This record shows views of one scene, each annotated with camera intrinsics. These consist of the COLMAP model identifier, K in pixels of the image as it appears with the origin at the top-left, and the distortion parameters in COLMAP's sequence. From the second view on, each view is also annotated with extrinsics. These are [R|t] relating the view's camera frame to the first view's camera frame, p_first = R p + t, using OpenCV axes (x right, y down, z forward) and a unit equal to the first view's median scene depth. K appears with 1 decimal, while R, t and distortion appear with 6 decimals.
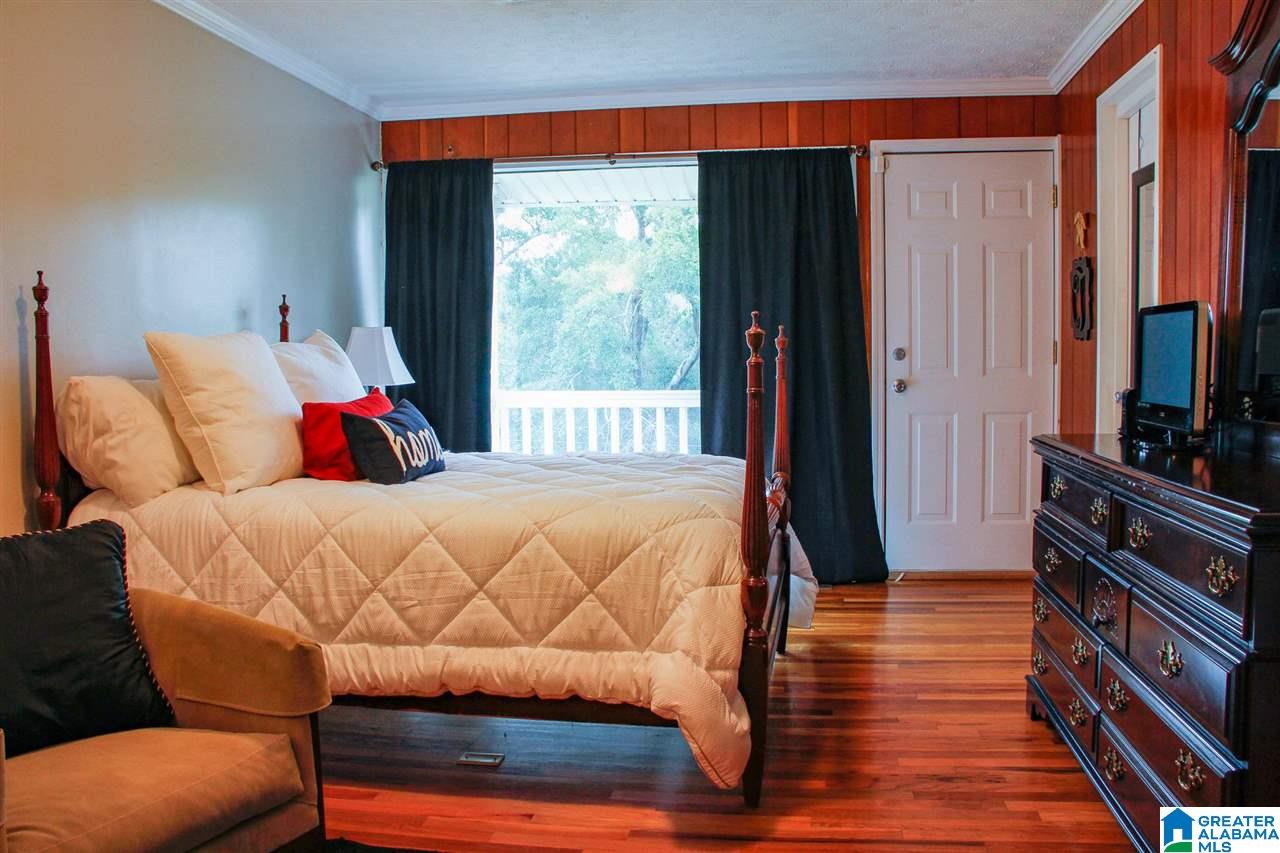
lens RADIAL K [[1084.4, 0, 636.0], [0, 1084.4, 425.1], [0, 0, 1]] dist [-0.173874, 0.147545]
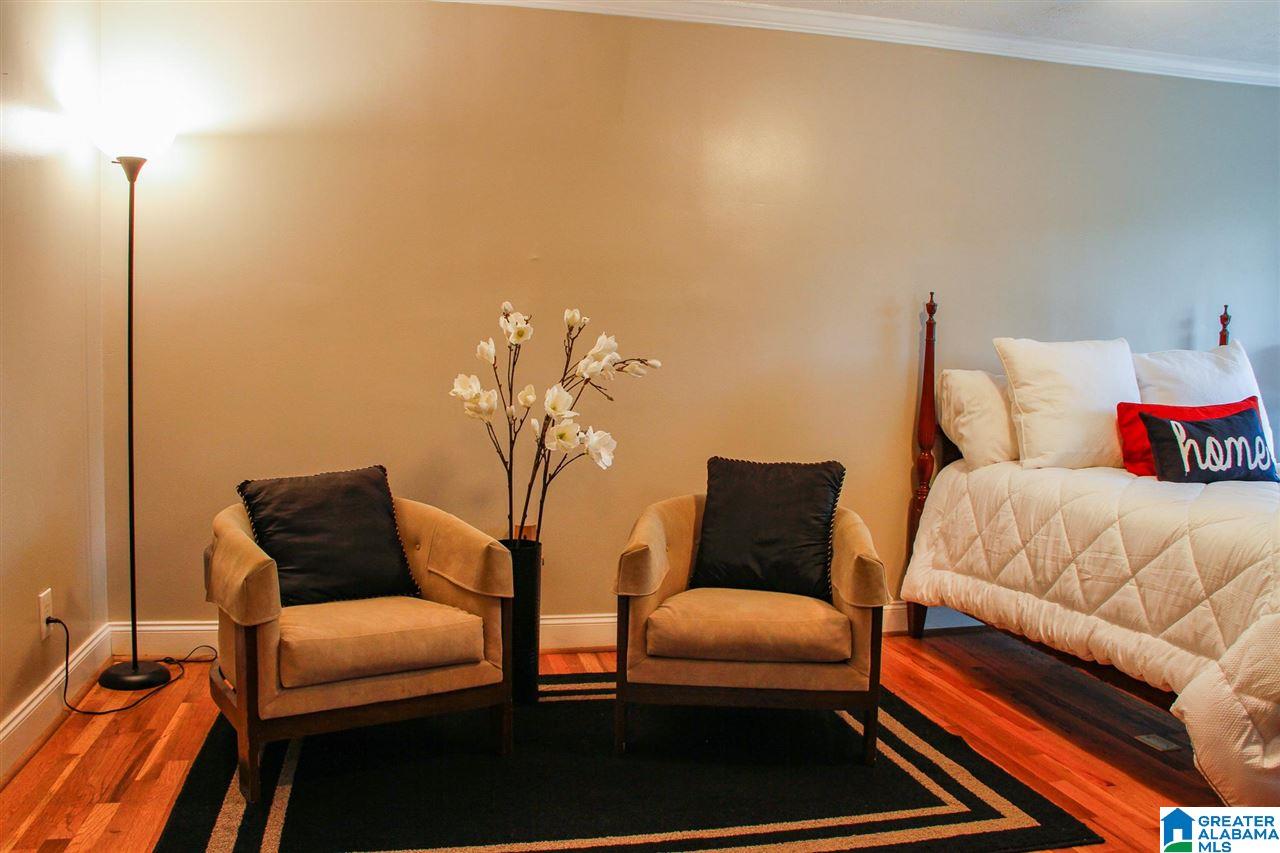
lens RADIAL K [[1084.4, 0, 640.2], [0, 1084.4, 427.1], [0, 0, 1]] dist [-0.173874, 0.147545]
pose [[0.378579, 0.080668, -0.922047, 0.638141], [-0.082611, 0.995164, 0.053146, -0.014242], [0.921875, 0.056051, 0.383412, 0.114226]]
